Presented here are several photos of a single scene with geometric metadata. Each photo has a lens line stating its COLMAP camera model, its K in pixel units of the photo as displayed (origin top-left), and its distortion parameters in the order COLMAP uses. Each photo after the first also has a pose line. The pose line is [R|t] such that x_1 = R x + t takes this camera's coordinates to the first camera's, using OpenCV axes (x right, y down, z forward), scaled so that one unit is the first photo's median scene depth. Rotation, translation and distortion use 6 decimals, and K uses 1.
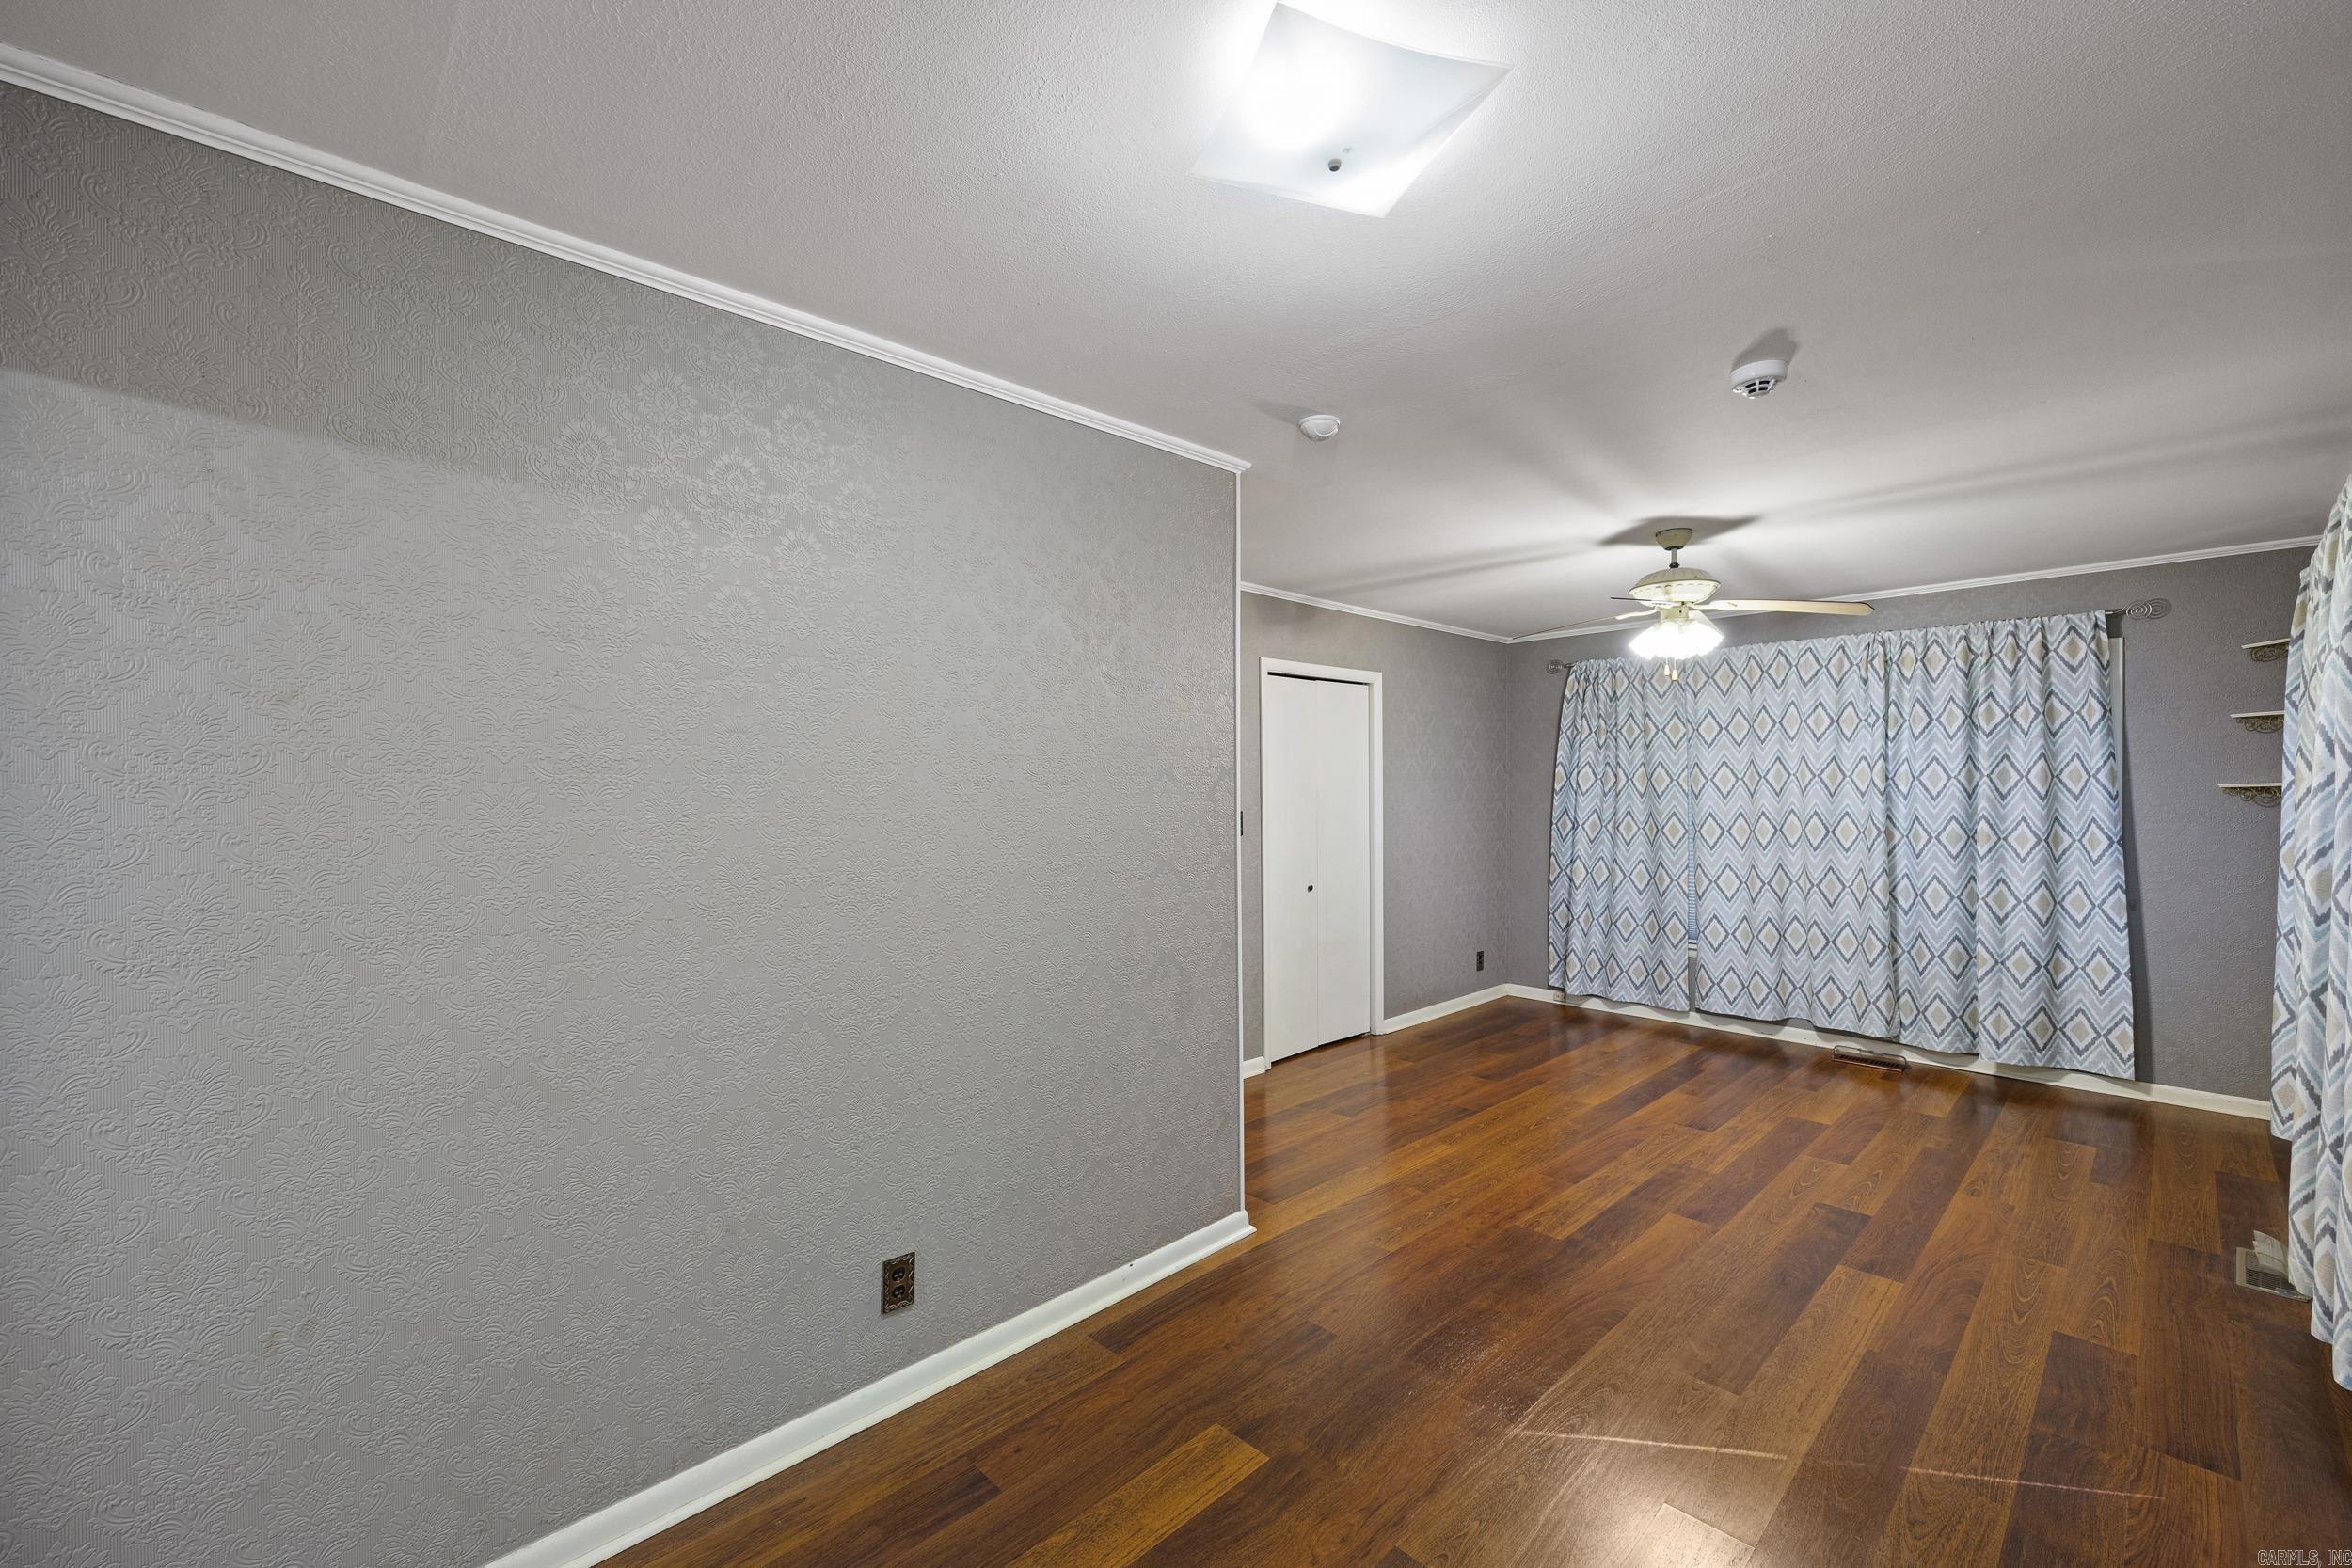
lens RADIAL K [[958.1, 0, 1175.1], [0, 958.1, 786.6], [0, 0, 1]] dist [0.000321, -0.001080]
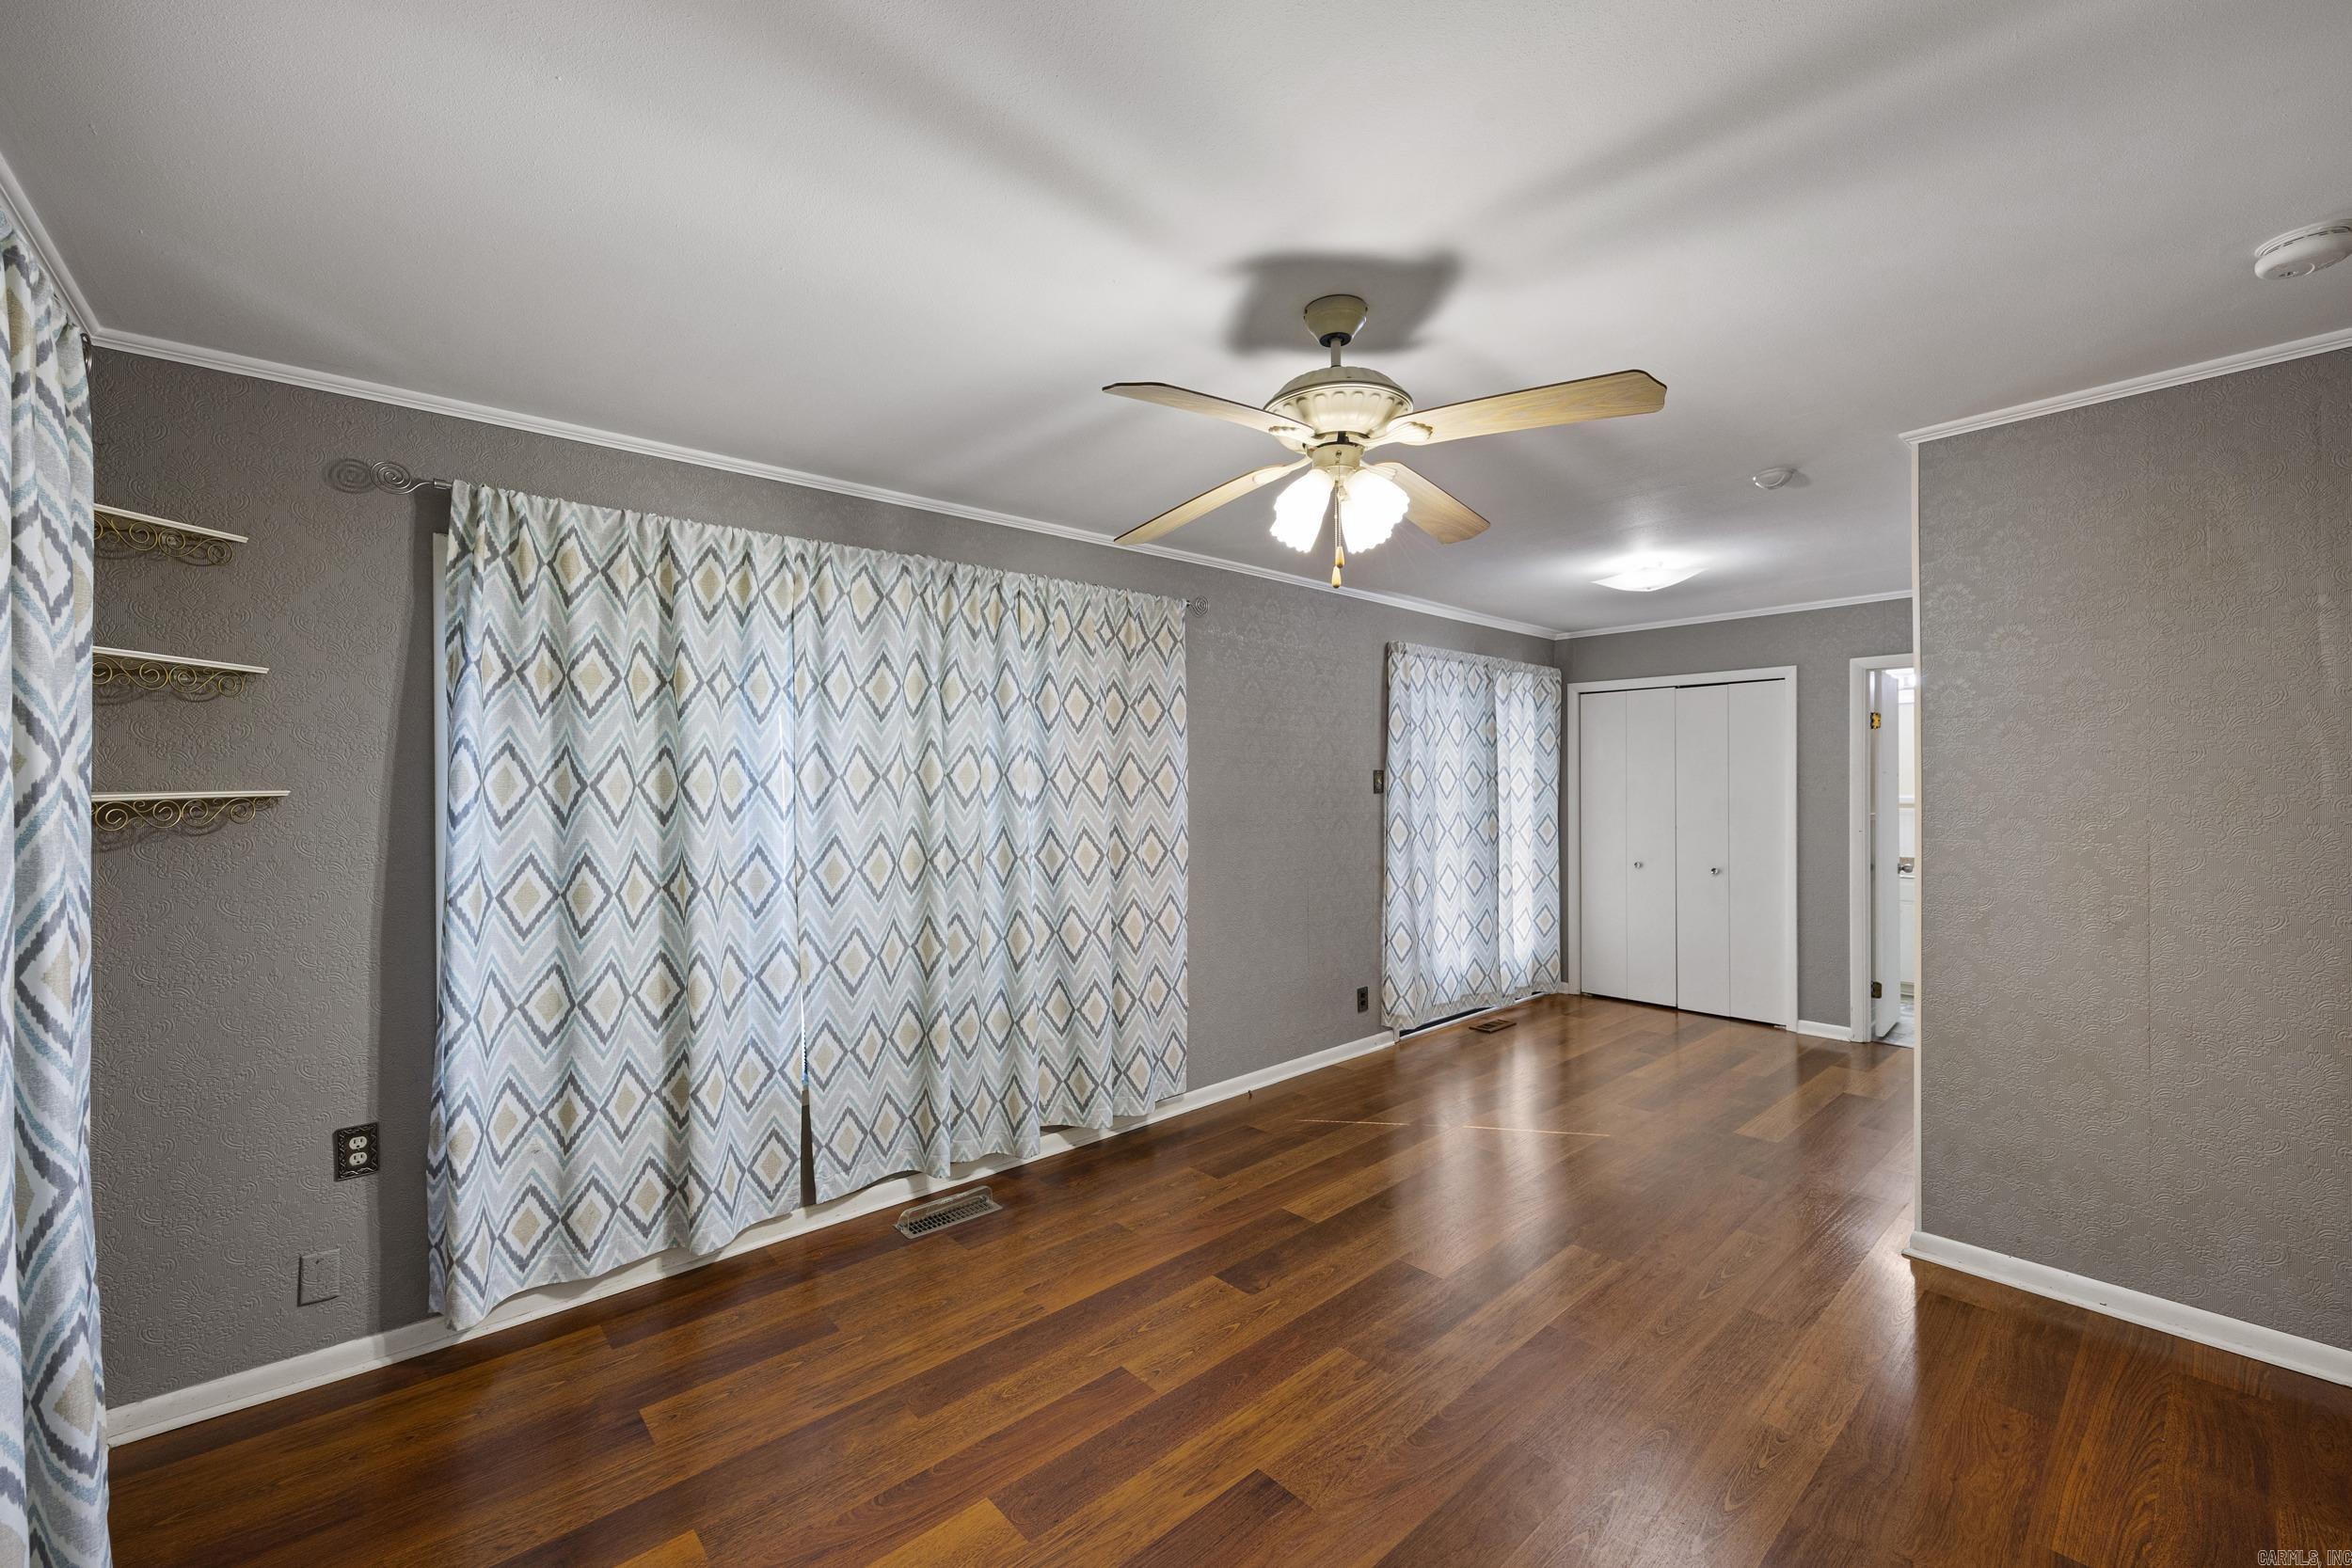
lens RADIAL K [[958.1, 0, 1187.1], [0, 958.1, 783.7], [0, 0, 1]] dist [0.000321, -0.001080]
pose [[-0.999529, 0.010468, 0.028860, 0.665976], [0.010272, 0.999923, -0.006924, 0.001282], [-0.028931, -0.006624, -0.999559, 1.739329]]
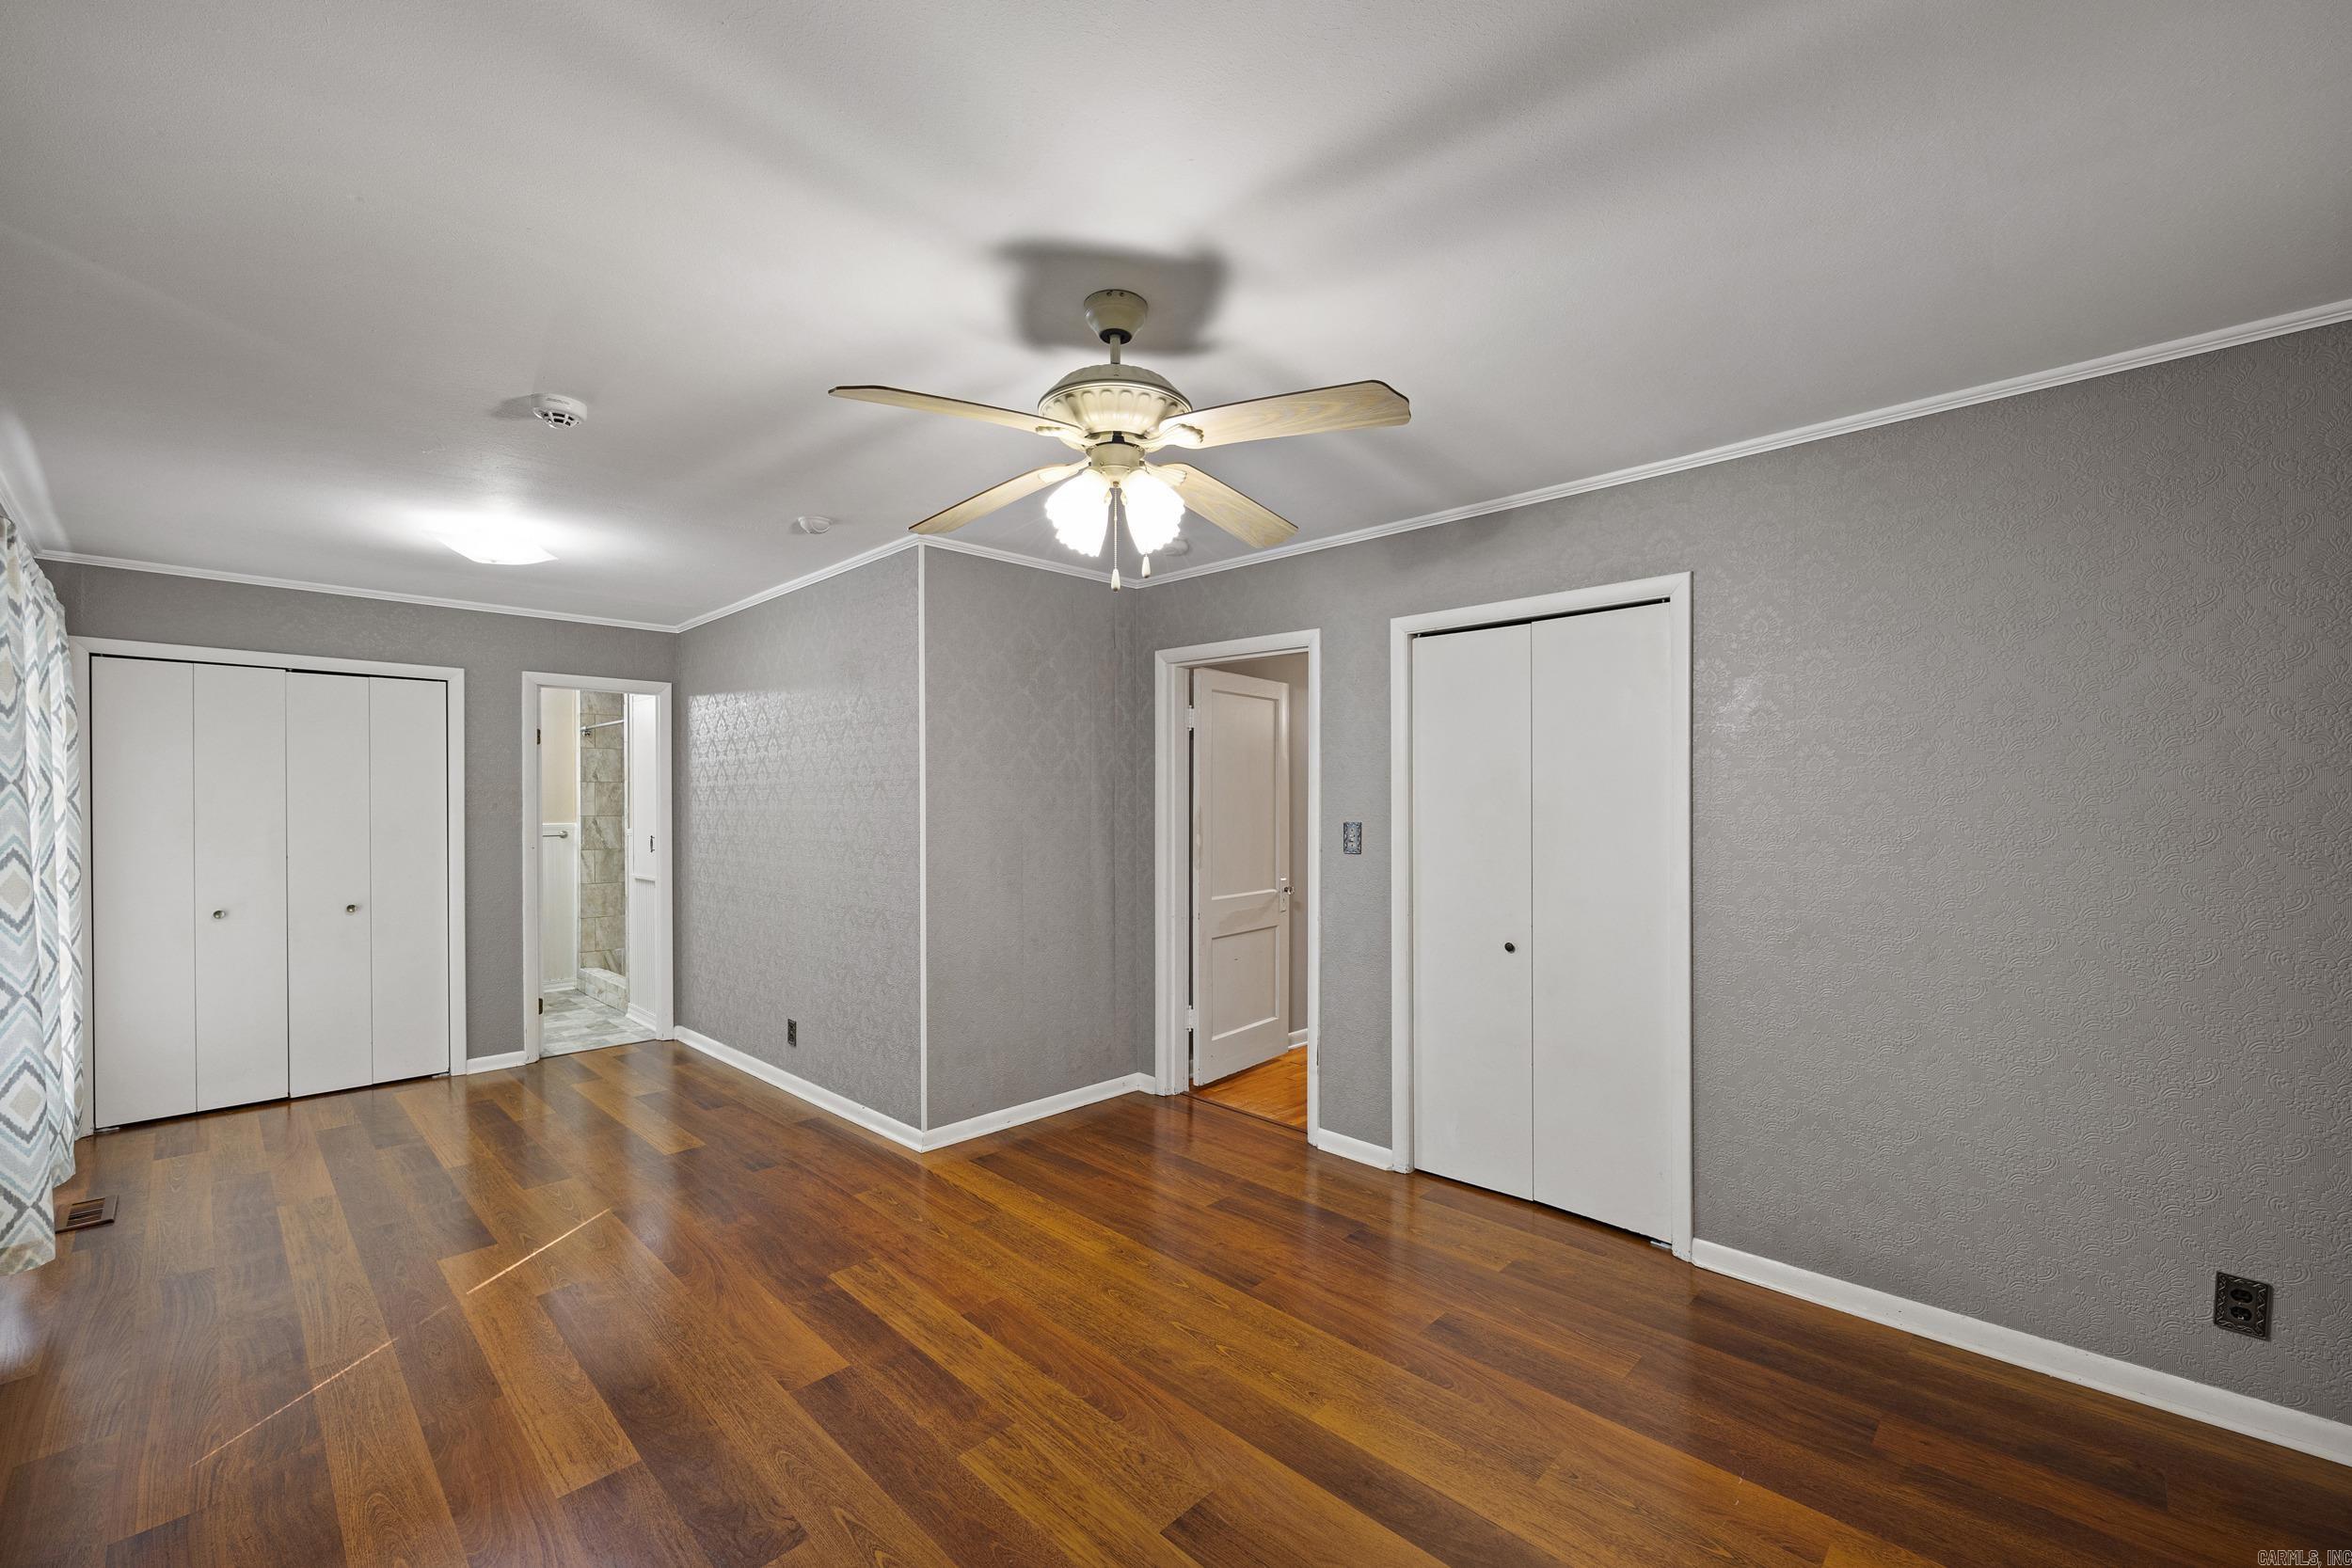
lens RADIAL K [[958.1, 0, 1182.3], [0, 958.1, 798.3], [0, 0, 1]] dist [0.000321, -0.001080]
pose [[0.036457, 0.008288, -0.999301, 1.180836], [0.009326, 0.999919, 0.008634, -0.003524], [0.999292, -0.009634, 0.036376, 1.147628]]
